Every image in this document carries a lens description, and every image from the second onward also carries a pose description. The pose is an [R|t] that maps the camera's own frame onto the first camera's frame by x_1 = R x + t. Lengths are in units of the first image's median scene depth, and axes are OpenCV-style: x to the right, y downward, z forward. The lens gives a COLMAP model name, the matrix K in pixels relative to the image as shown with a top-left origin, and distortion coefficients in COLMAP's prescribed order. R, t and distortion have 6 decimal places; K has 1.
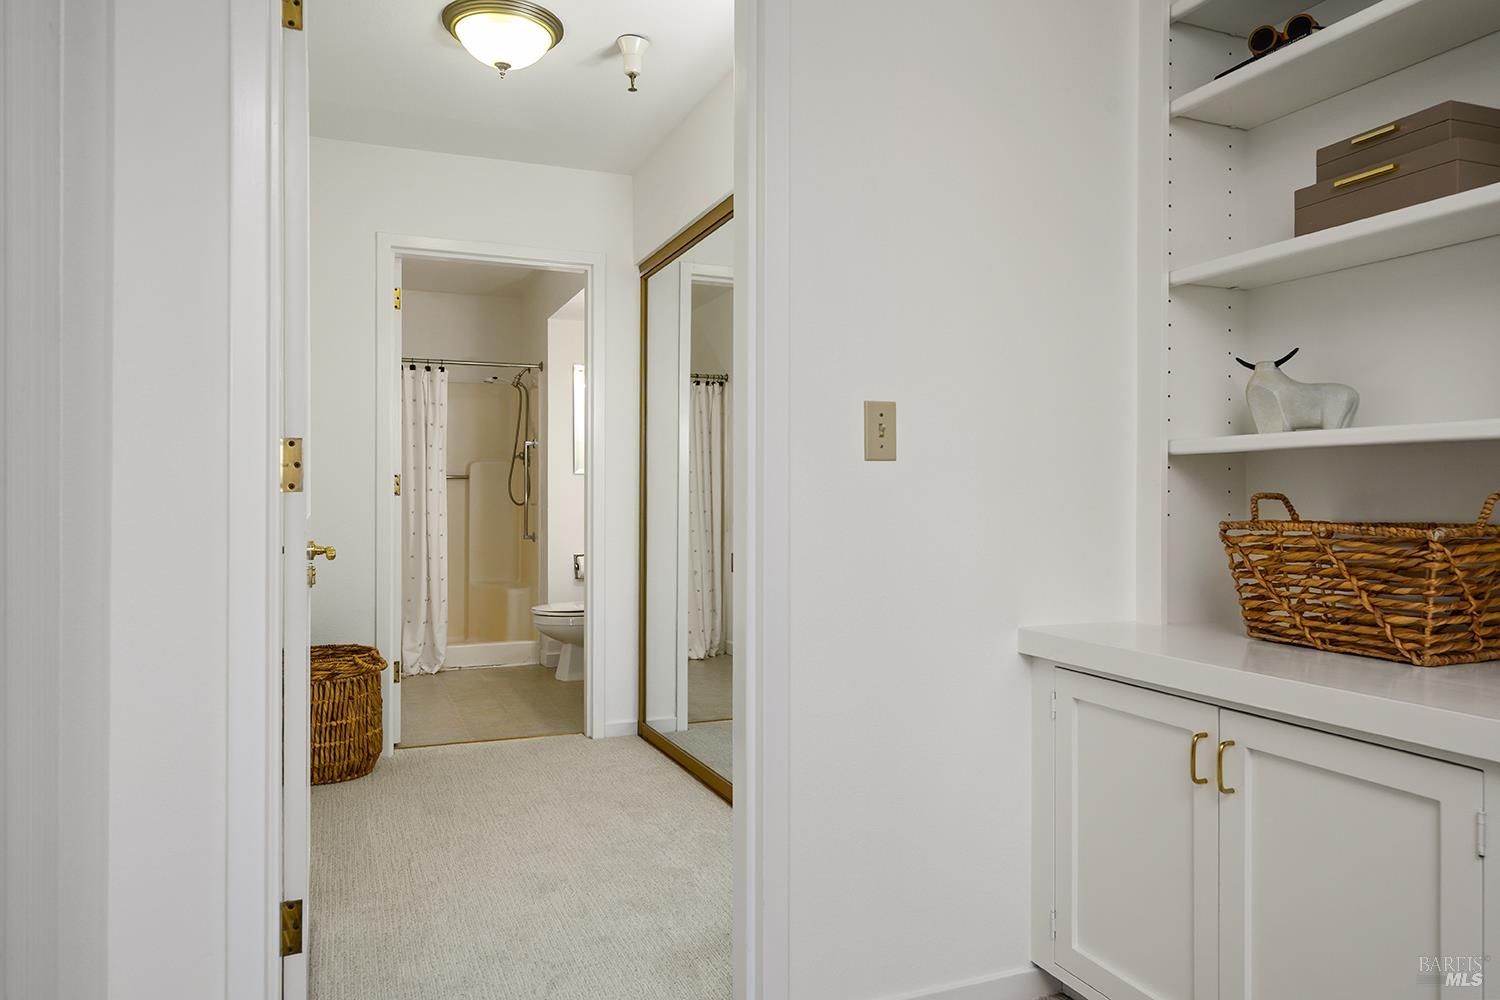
lens RADIAL K [[1029.0, 0, 750.0], [0, 1029.0, 500.0], [0, 0, 1]] dist [0.000158, 0.001359]
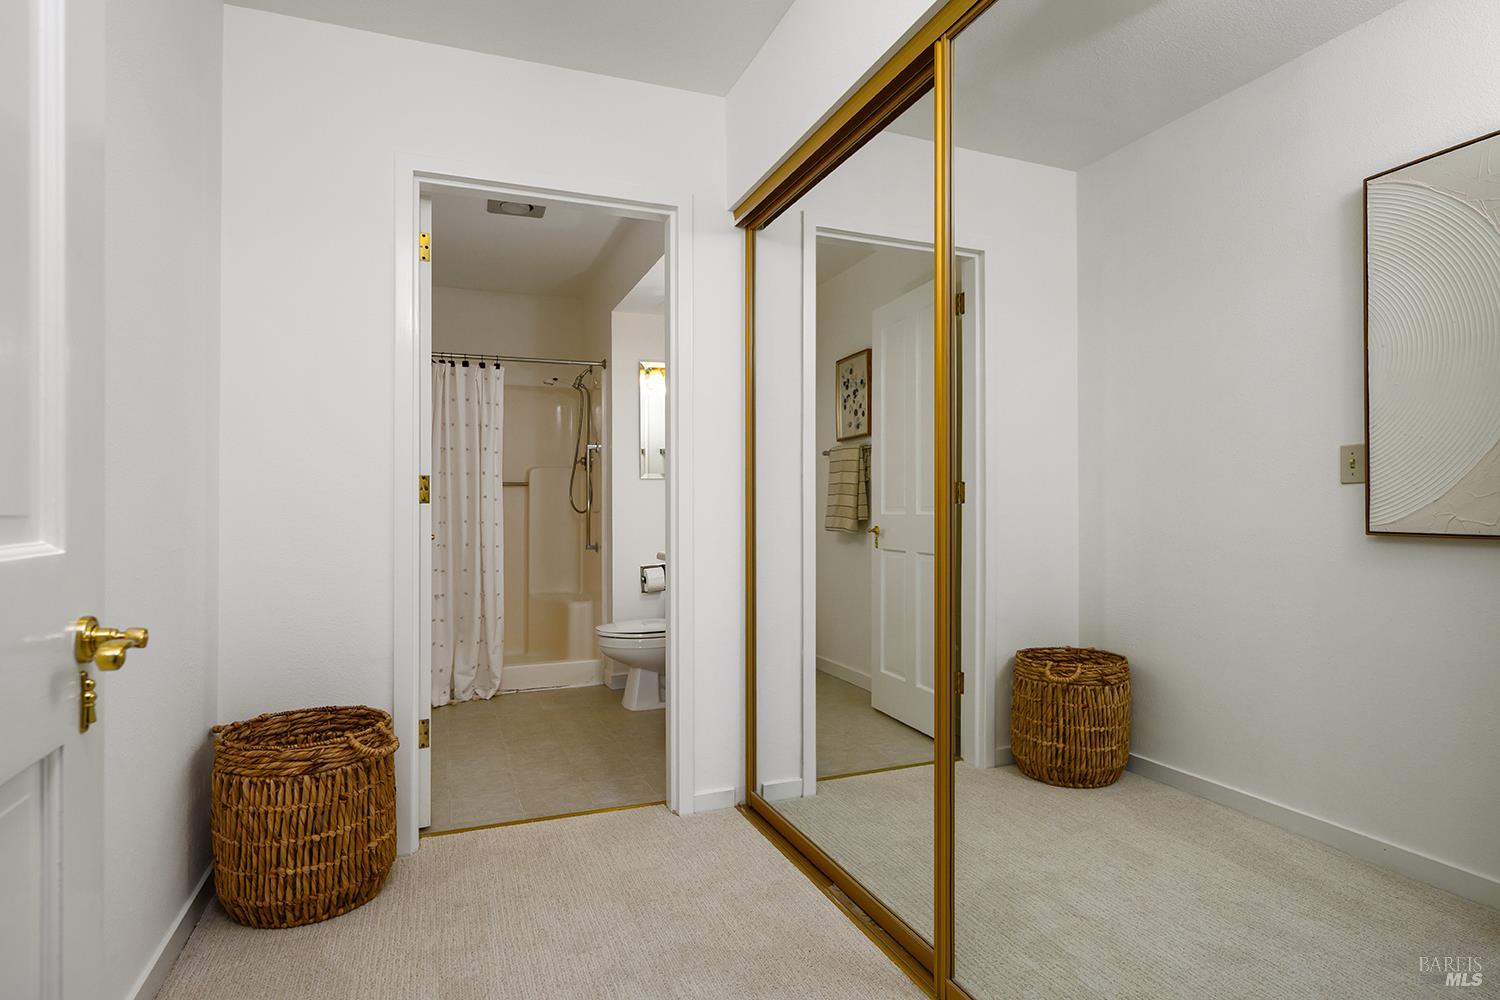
lens RADIAL K [[805.4, 0, 750.0], [0, 805.4, 500.0], [0, 0, 1]] dist [-0.000626, -0.000581]
pose [[0.999940, -0.004815, -0.009802, -0.067584], [0.004744, 0.999962, -0.007267, -0.000843], [0.009837, 0.007220, 0.999926, 0.286007]]
